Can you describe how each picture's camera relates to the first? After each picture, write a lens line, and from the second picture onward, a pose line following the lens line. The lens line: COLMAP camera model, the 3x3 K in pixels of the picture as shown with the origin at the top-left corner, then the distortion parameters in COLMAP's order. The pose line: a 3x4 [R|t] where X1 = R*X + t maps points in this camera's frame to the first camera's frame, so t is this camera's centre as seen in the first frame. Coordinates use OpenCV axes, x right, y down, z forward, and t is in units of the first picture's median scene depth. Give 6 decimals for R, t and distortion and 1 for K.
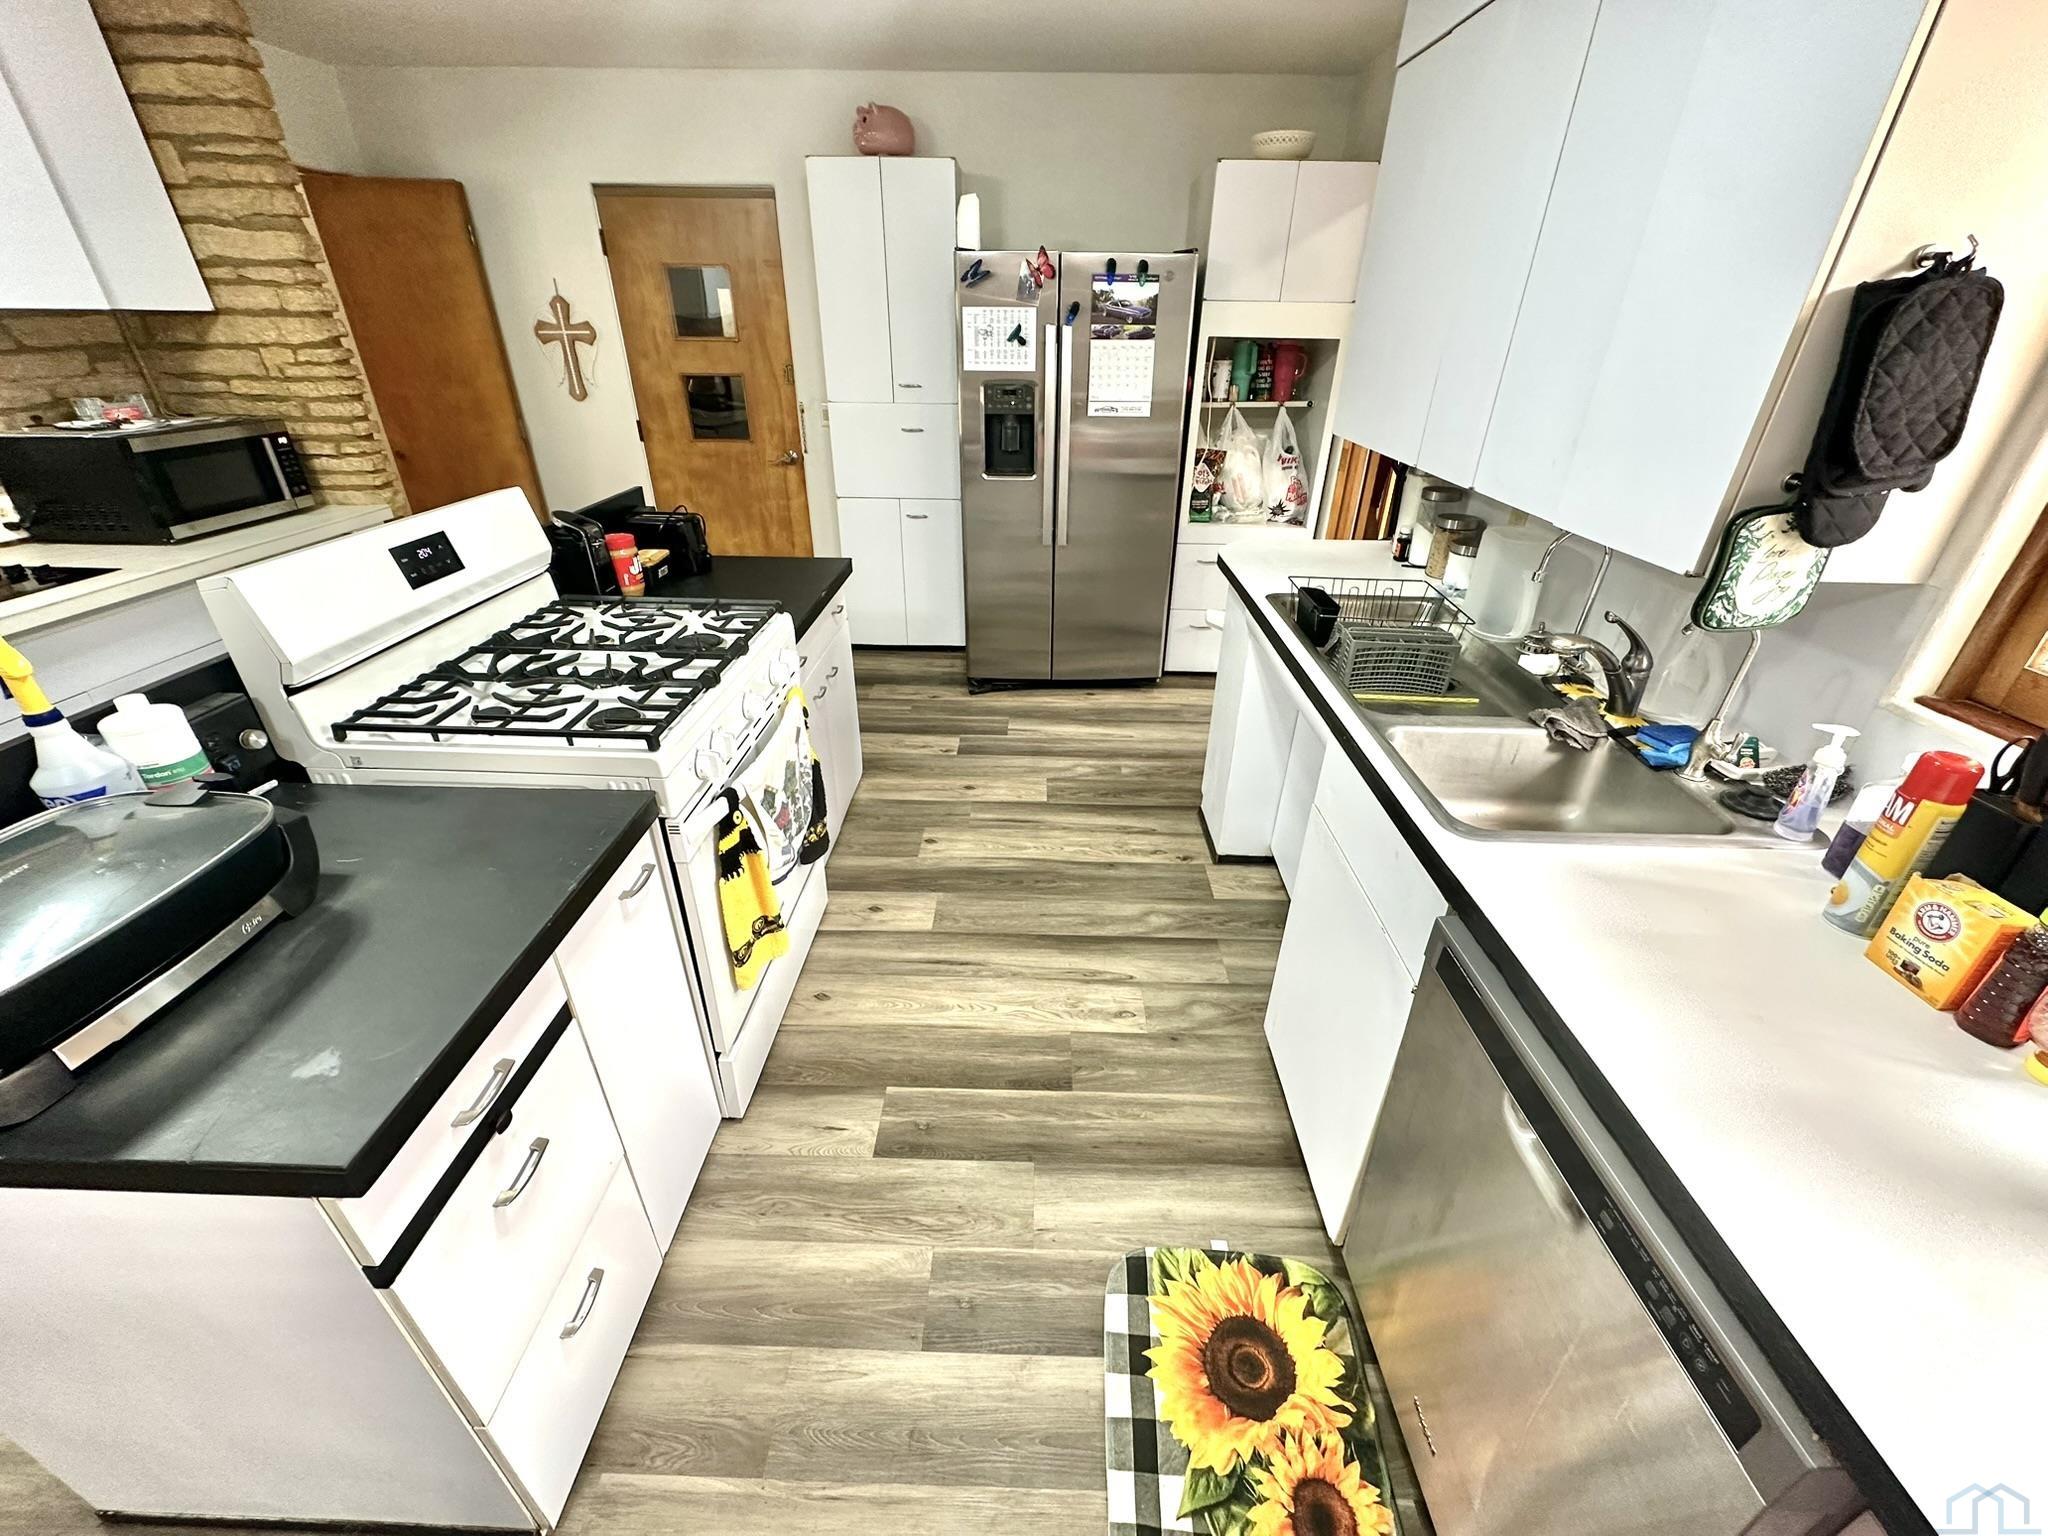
lens RADIAL K [[816.5, 0, 1021.4], [0, 816.5, 769.9], [0, 0, 1]] dist [-0.005647, 0.001566]
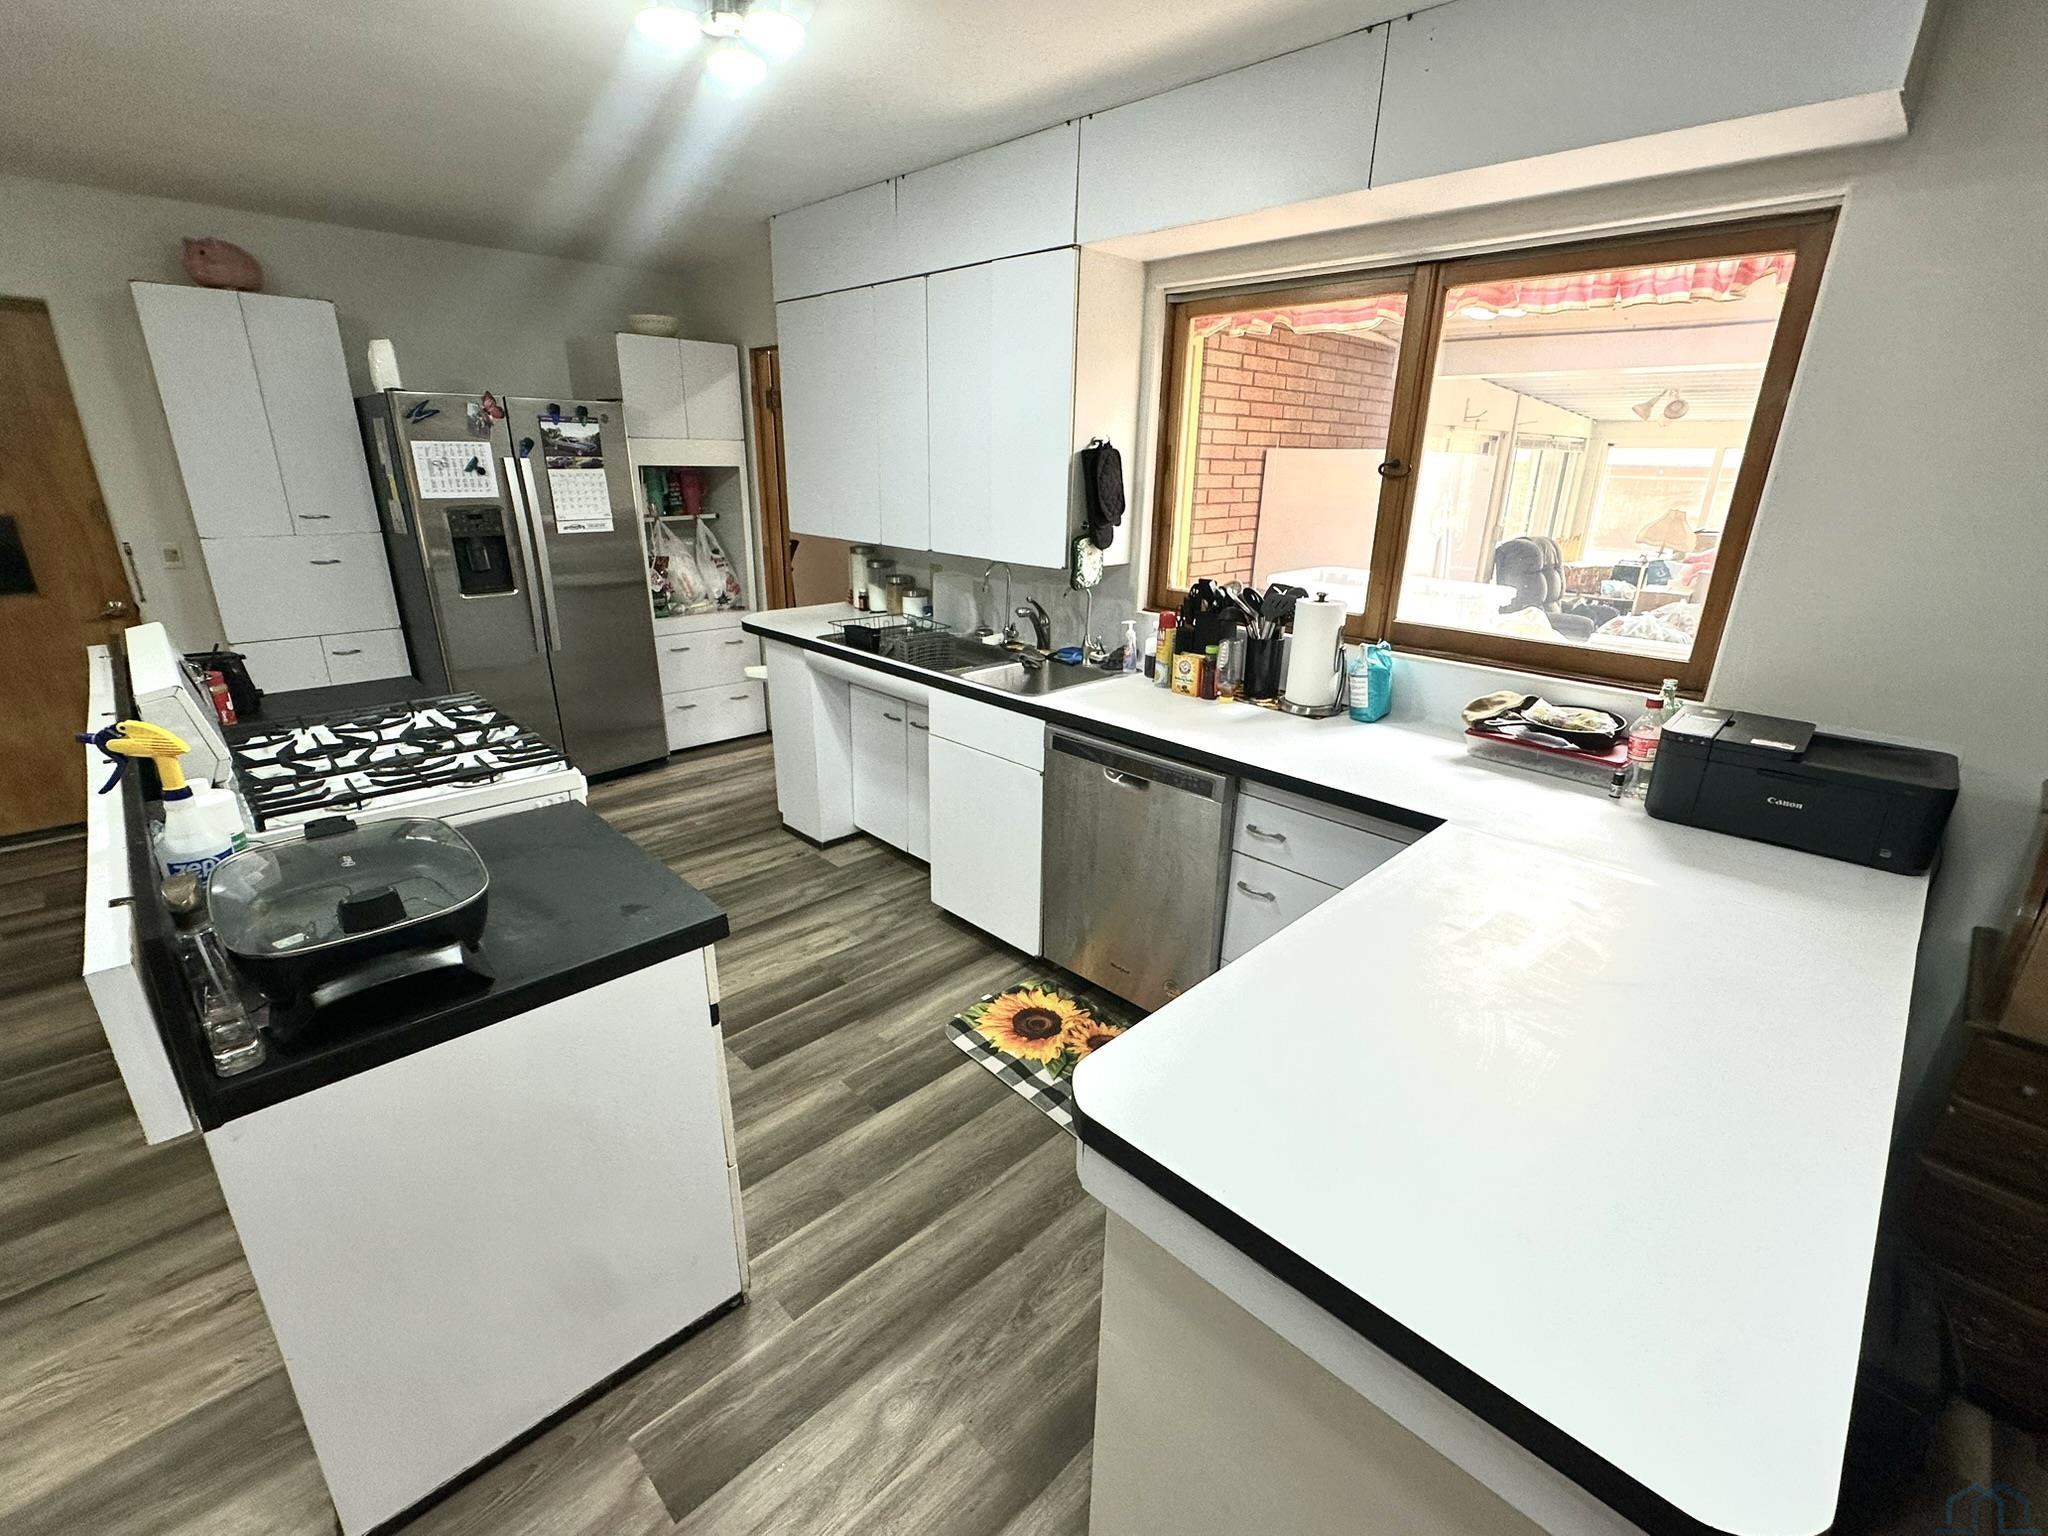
lens RADIAL K [[904.0, 0, 1030.3], [0, 904.0, 759.7], [0, 0, 1]] dist [-0.002788, 0.000542]
pose [[0.687661, -0.228504, 0.689136, -0.525134], [0.339965, 0.940035, -0.027540, 0.142992], [-0.641519, 0.253220, 0.724109, -0.296776]]
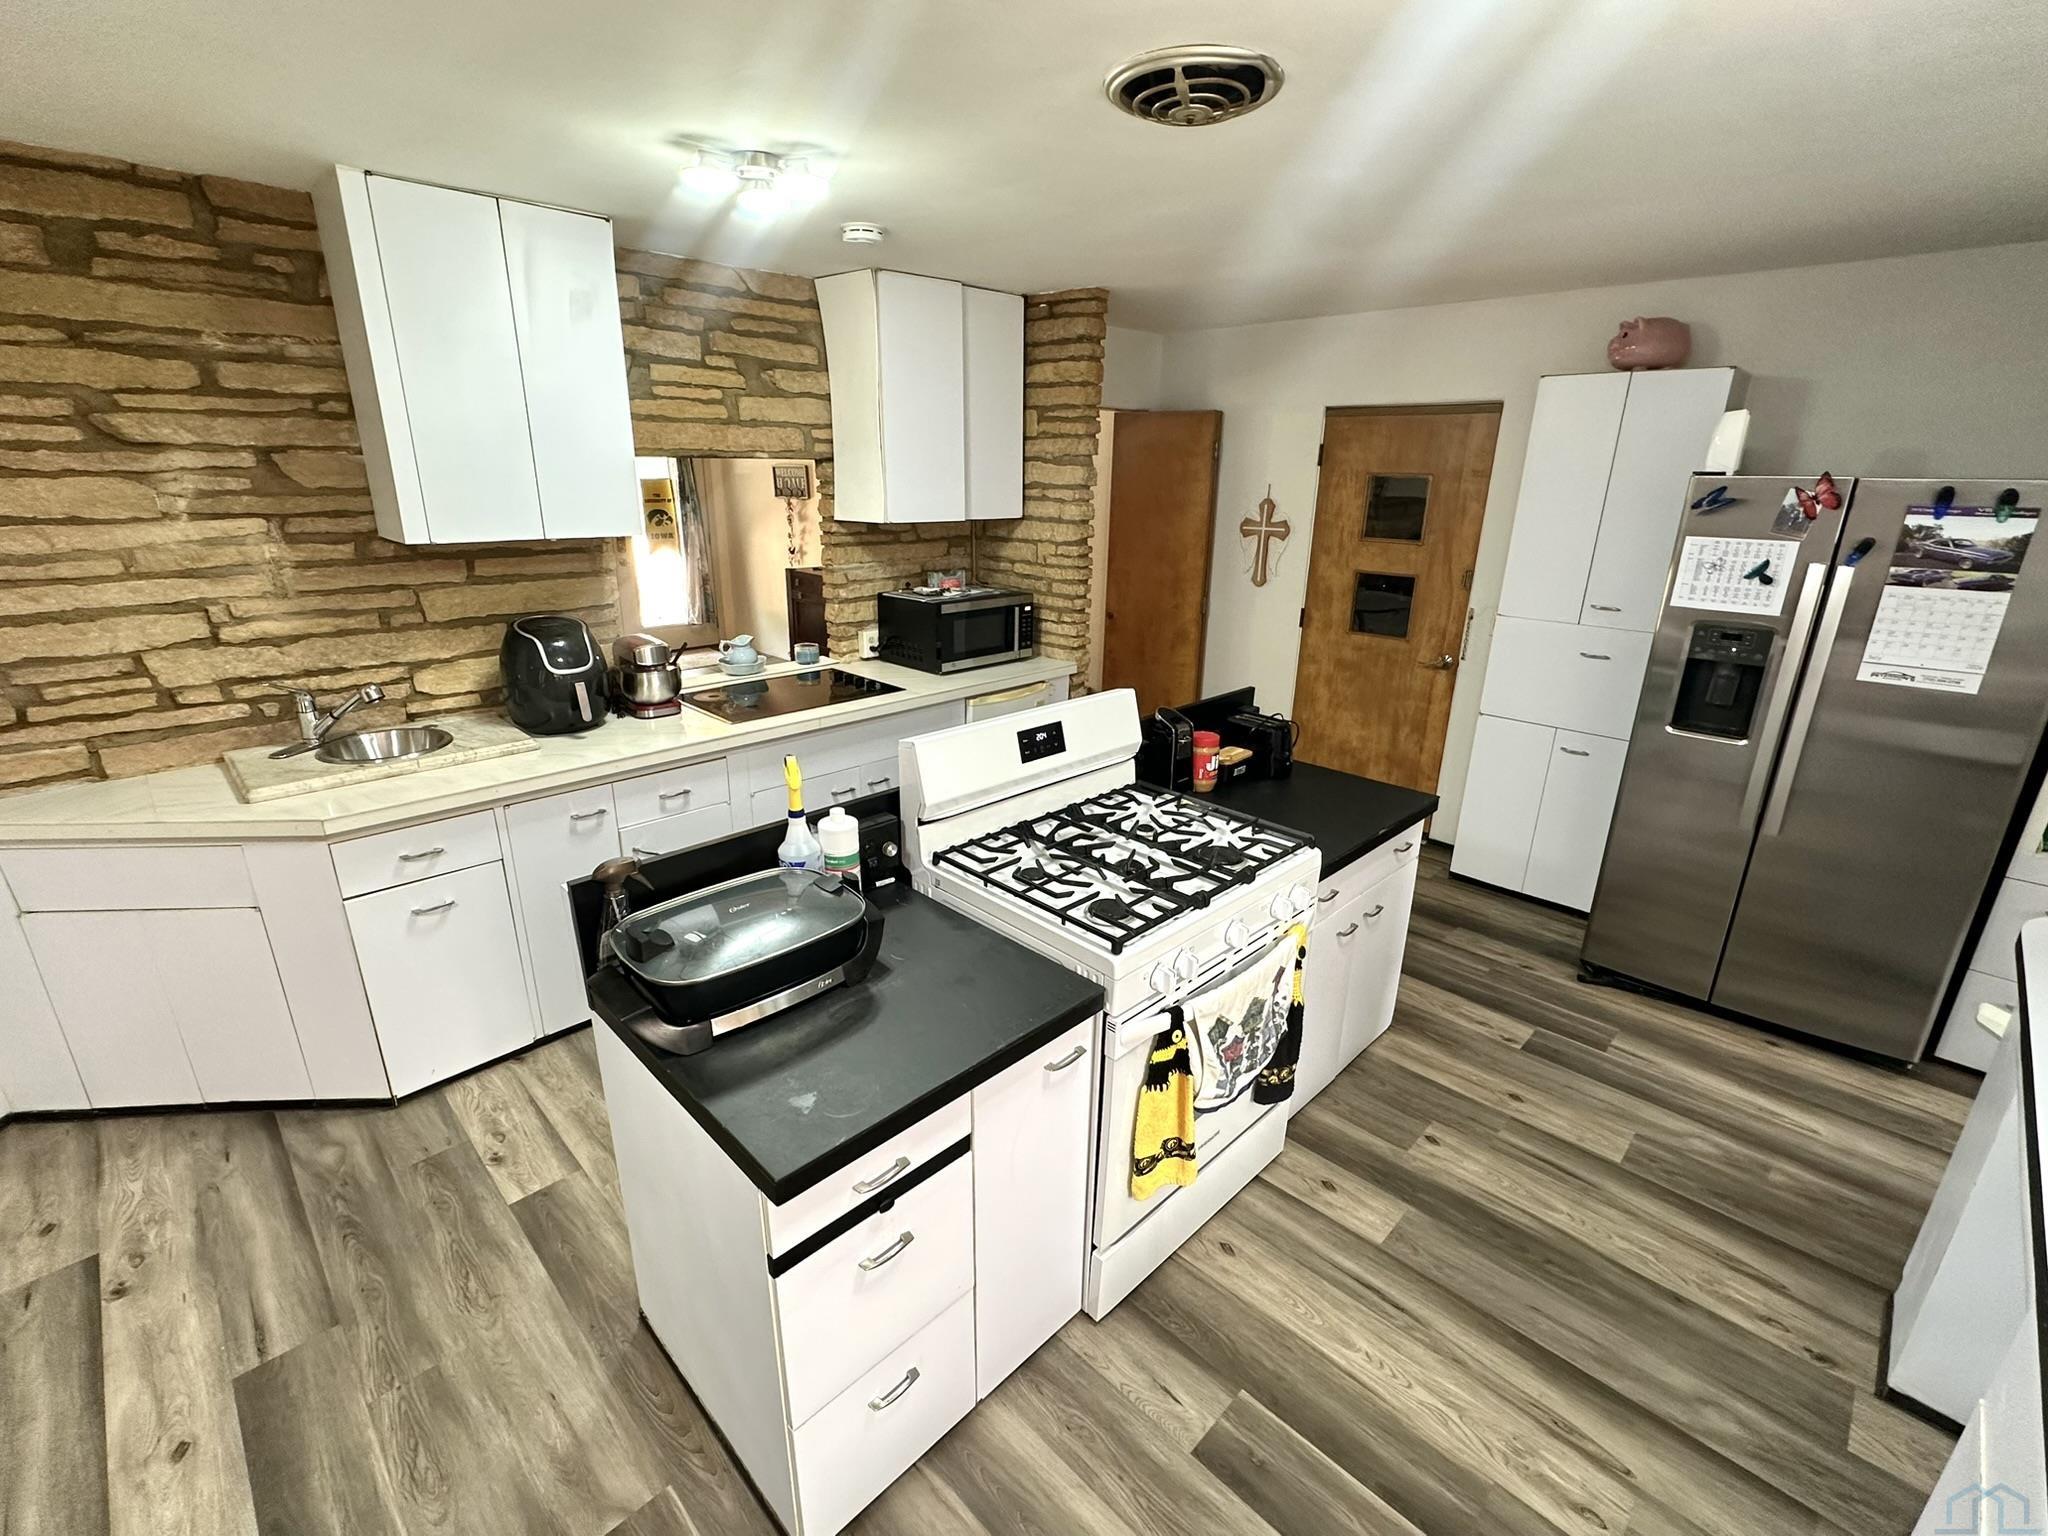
lens RADIAL K [[904.0, 0, 1022.8], [0, 904.0, 770.9], [0, 0, 1]] dist [-0.002788, 0.000542]
pose [[0.721108, 0.220038, -0.656953, 0.122746], [-0.337741, 0.939570, -0.056026, -0.082293], [0.604926, 0.262280, 0.751847, -0.044633]]
